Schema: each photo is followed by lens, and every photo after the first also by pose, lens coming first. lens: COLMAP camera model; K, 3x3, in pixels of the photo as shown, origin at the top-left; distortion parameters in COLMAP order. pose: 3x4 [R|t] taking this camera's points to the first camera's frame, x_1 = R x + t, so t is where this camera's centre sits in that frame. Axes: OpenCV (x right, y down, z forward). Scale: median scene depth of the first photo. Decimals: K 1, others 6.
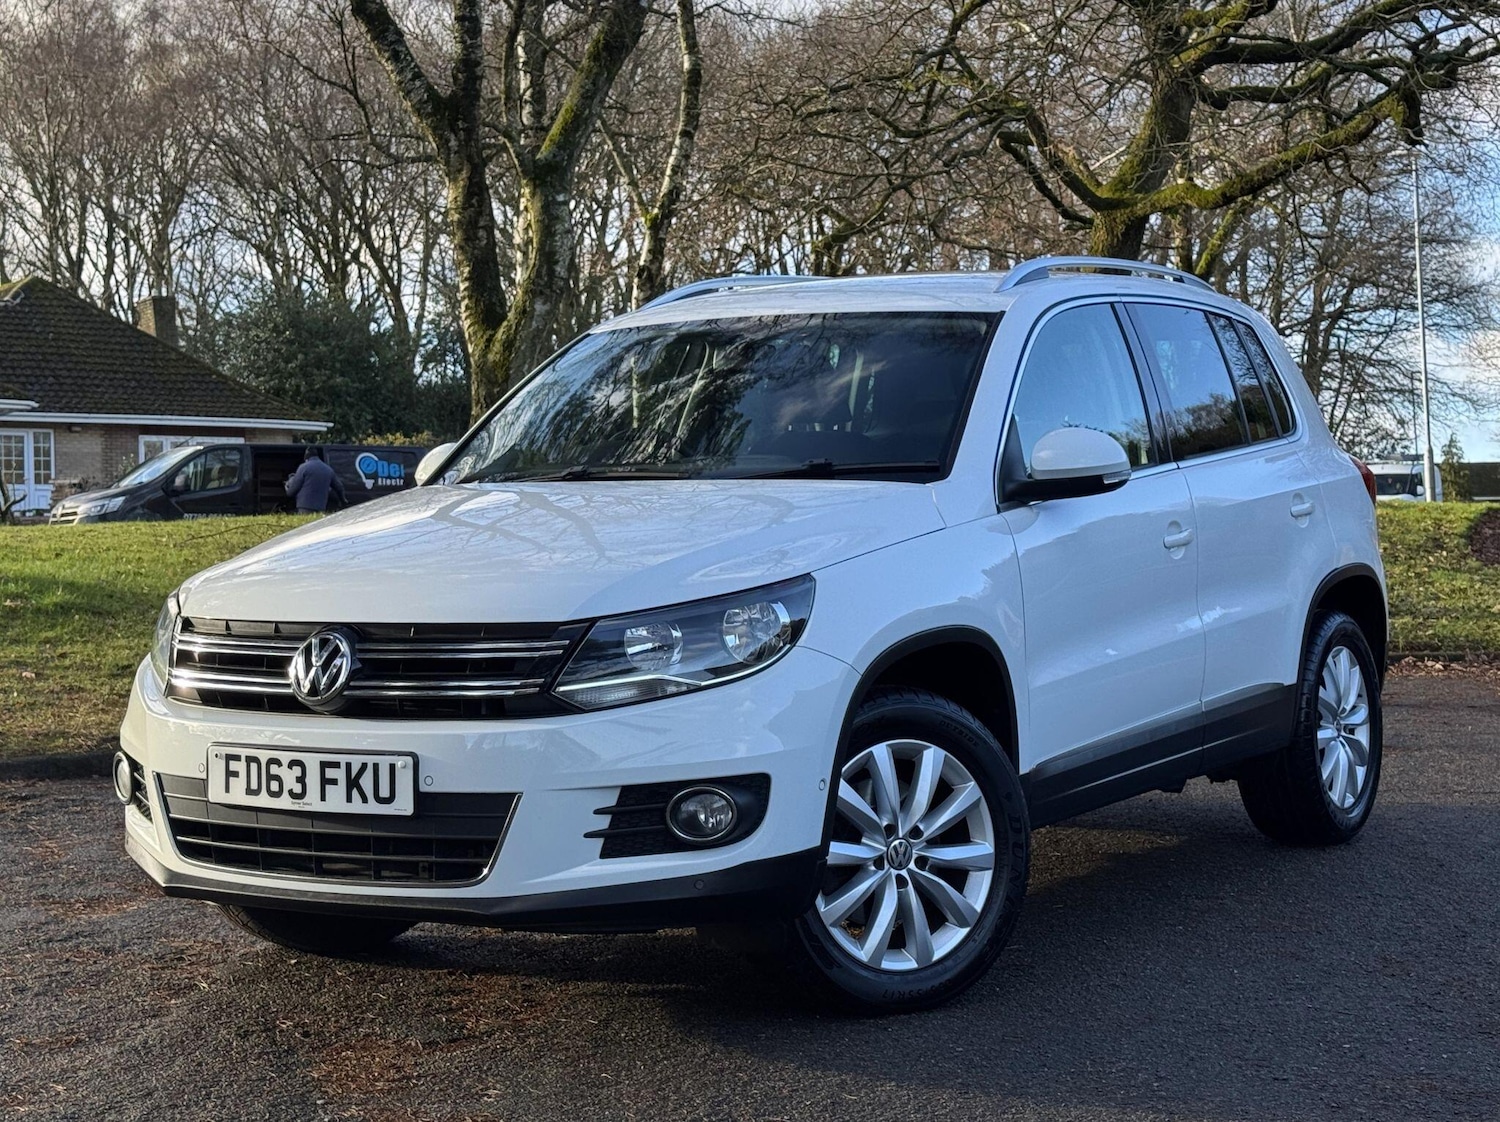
lens RADIAL K [[2522.0, 0, 750.0], [0, 2522.0, 561.0], [0, 0, 1]] dist [0.071832, -0.058869]
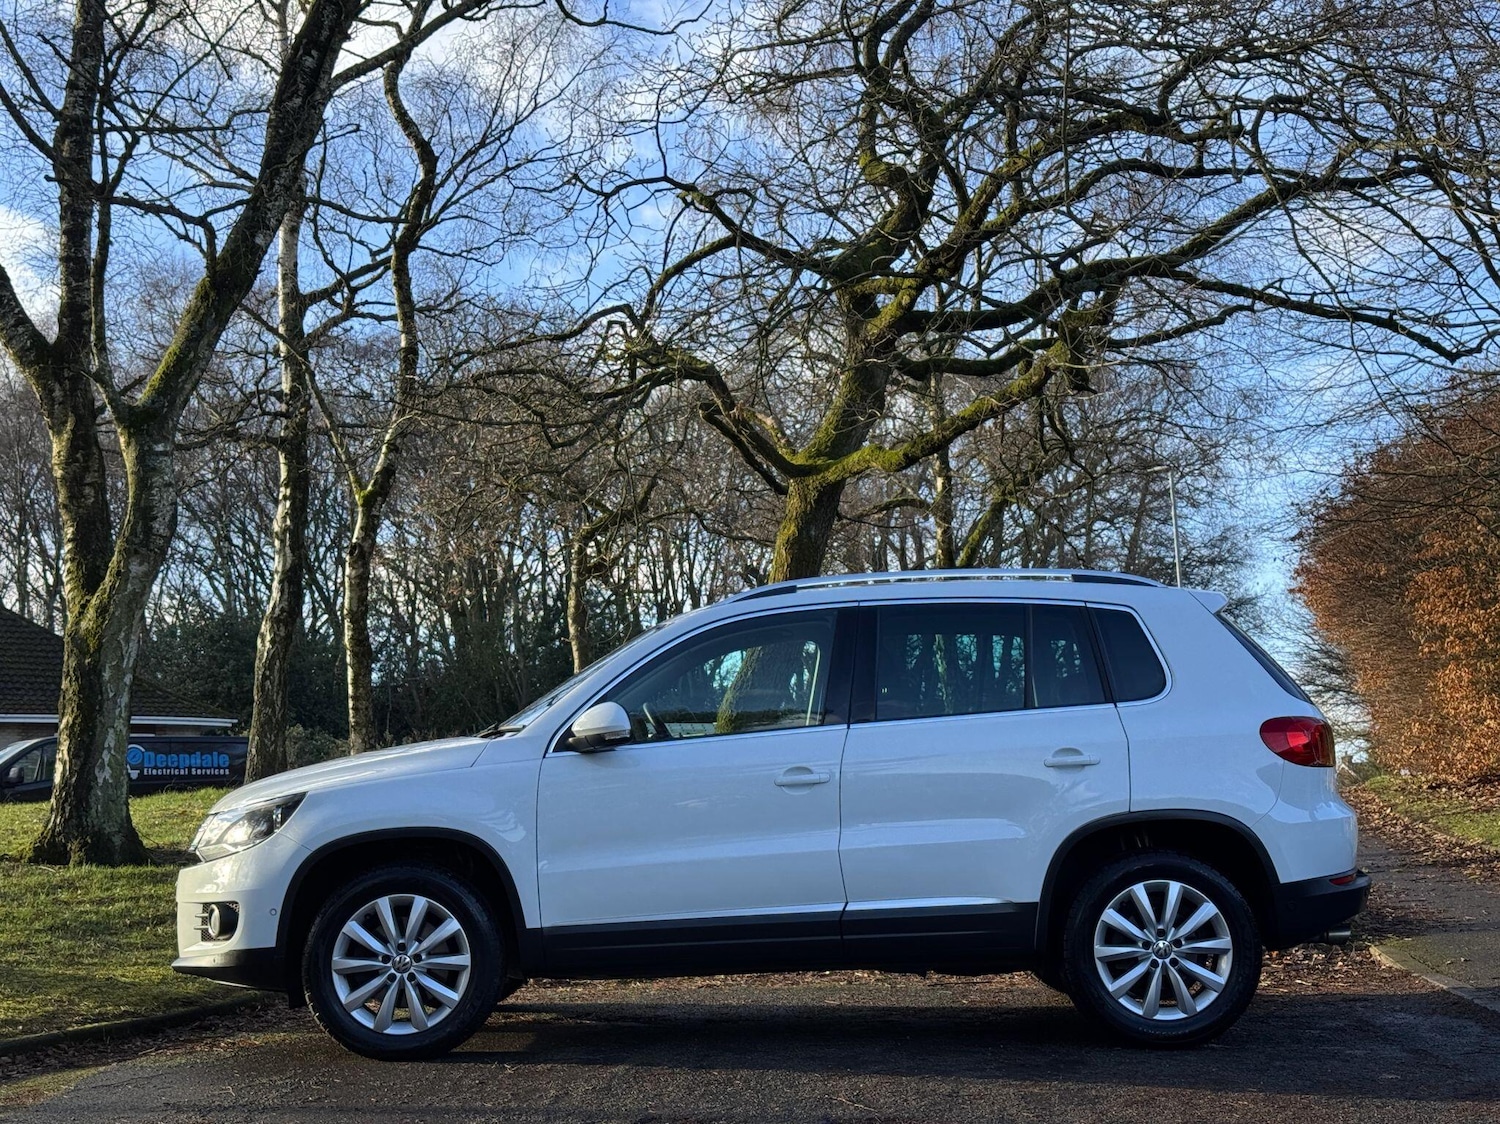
lens RADIAL K [[2152.7, 0, 791.2], [0, 2152.7, 558.4], [0, 0, 1]] dist [0.044068, -0.041067]
pose [[0.997806, -0.003051, 0.066139, 0.315802], [0.011517, 0.991706, -0.128007, -0.009606], [-0.065200, 0.128488, 0.989565, 0.721228]]
